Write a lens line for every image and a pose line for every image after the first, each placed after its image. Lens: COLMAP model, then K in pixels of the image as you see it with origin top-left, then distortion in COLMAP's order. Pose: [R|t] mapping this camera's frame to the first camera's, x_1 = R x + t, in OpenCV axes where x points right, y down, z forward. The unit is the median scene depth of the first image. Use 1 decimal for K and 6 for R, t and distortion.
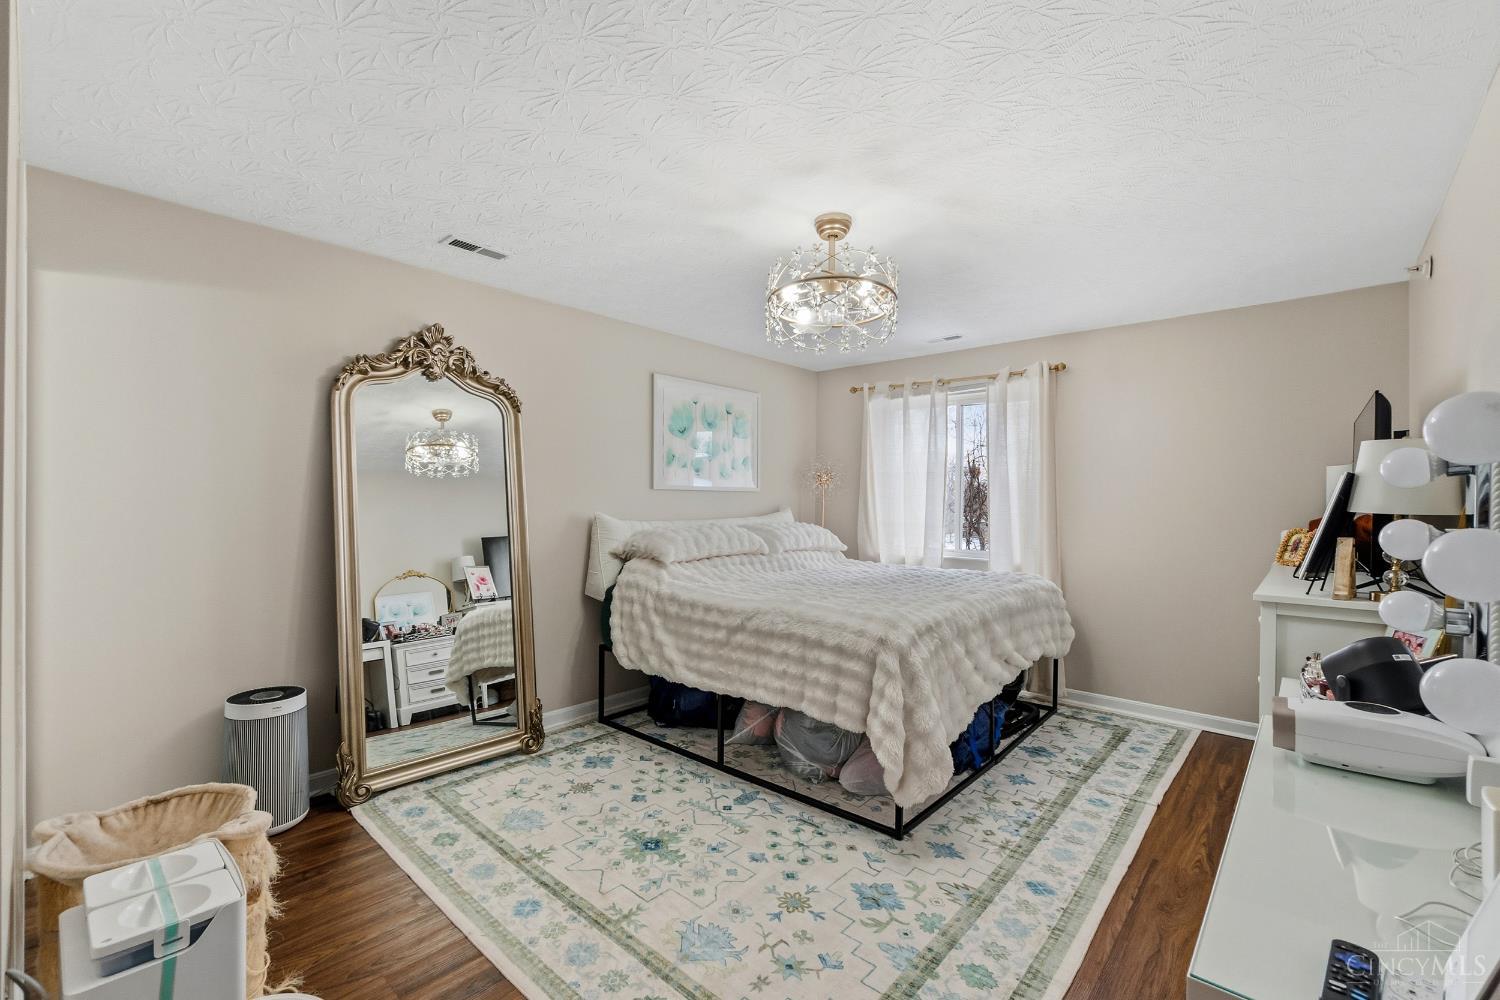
lens RADIAL K [[642.3, 0, 740.0], [0, 642.3, 503.8], [0, 0, 1]] dist [-0.004867, 0.000755]
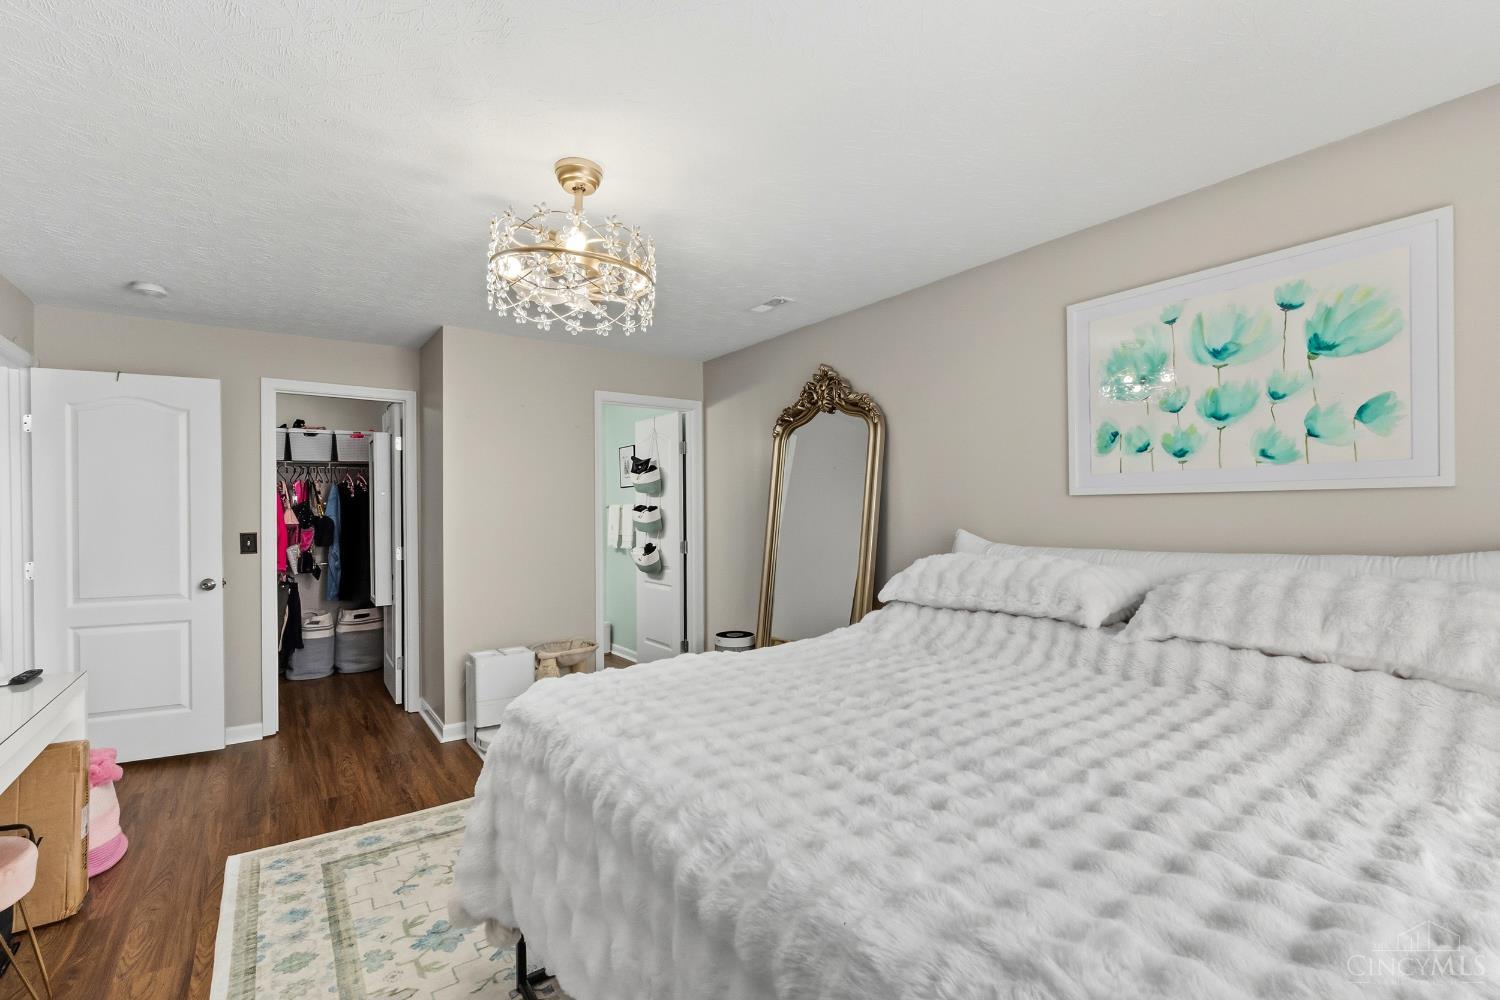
lens RADIAL K [[642.3, 0, 742.3], [0, 642.3, 513.0], [0, 0, 1]] dist [-0.004867, 0.000755]
pose [[-0.210126, -0.005162, -0.977661, 0.776195], [0.003823, 0.999974, -0.006101, -0.005829], [0.977667, -0.005020, -0.210101, 1.202607]]
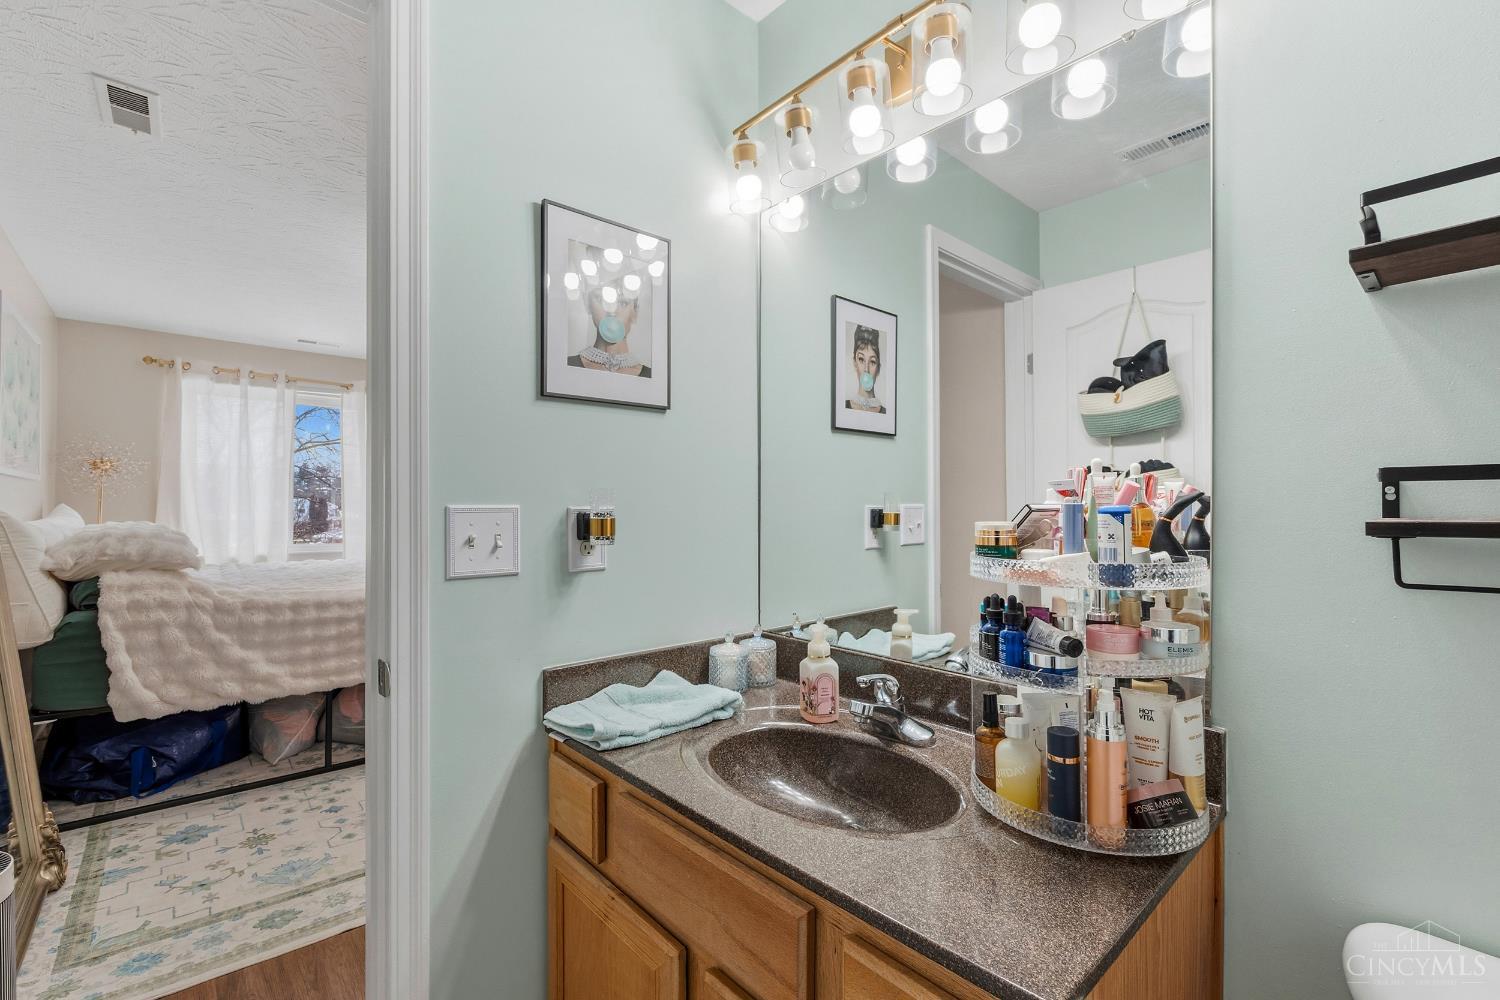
lens RADIAL K [[642.3, 0, 743.6], [0, 642.3, 502.7], [0, 0, 1]] dist [-0.004867, 0.000755]
pose [[0.107197, 0.001382, 0.994237, -0.995611], [0.003086, 0.999994, -0.001723, 0.014545], [-0.994233, 0.003253, 0.107192, 0.295015]]
